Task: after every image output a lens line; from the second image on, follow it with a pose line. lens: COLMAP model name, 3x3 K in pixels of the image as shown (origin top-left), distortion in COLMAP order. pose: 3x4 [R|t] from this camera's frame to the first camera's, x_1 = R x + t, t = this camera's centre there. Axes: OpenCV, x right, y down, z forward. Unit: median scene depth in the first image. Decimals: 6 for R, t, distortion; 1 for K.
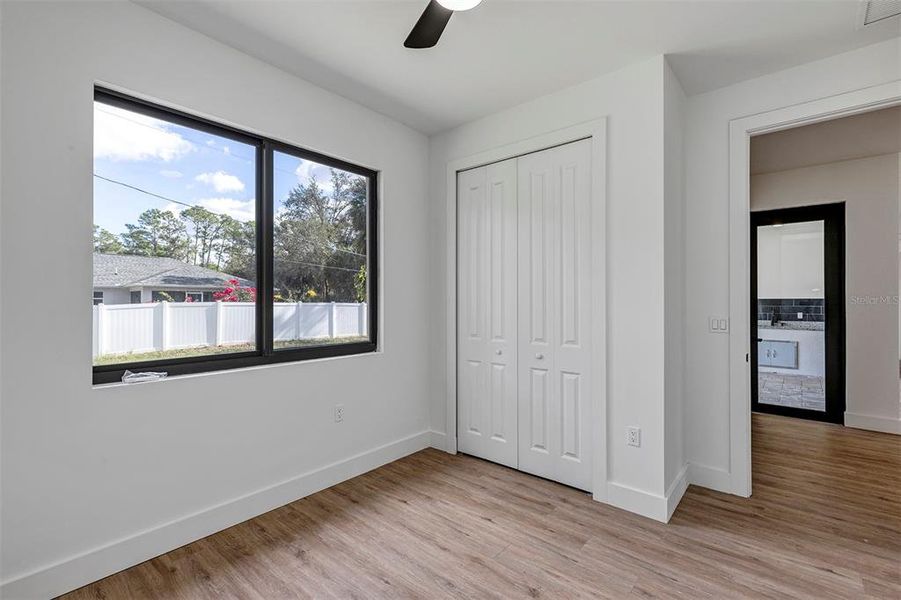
lens RADIAL K [[412.0, 0, 443.6], [0, 412.0, 294.1], [0, 0, 1]] dist [0.020785, -0.000579]
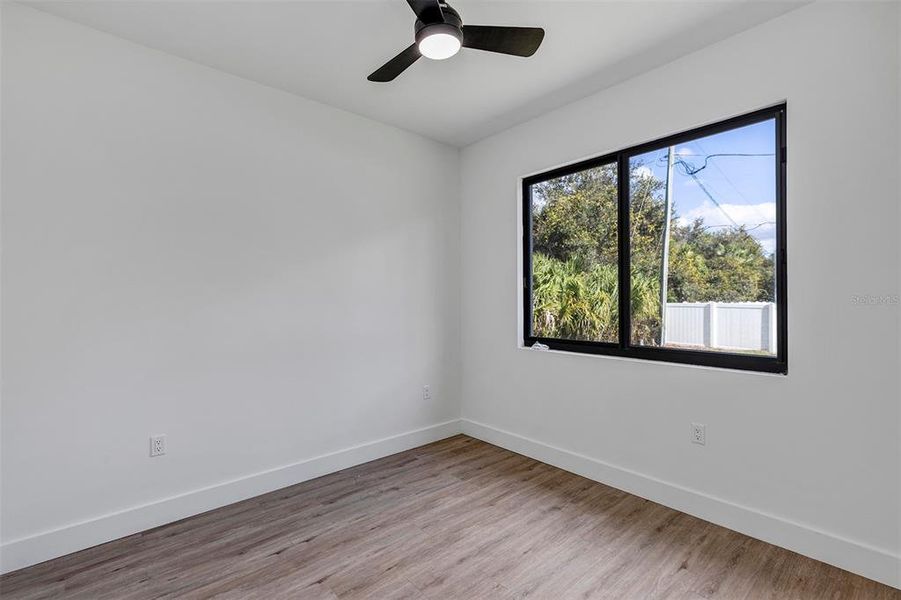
lens RADIAL K [[412.0, 0, 456.9], [0, 412.0, 298.4], [0, 0, 1]] dist [0.020785, -0.000579]
pose [[-0.128615, -0.010849, -0.991635, 1.151041], [0.014964, 0.999805, -0.012879, 0.034928], [0.991582, -0.016495, -0.128428, 1.135660]]
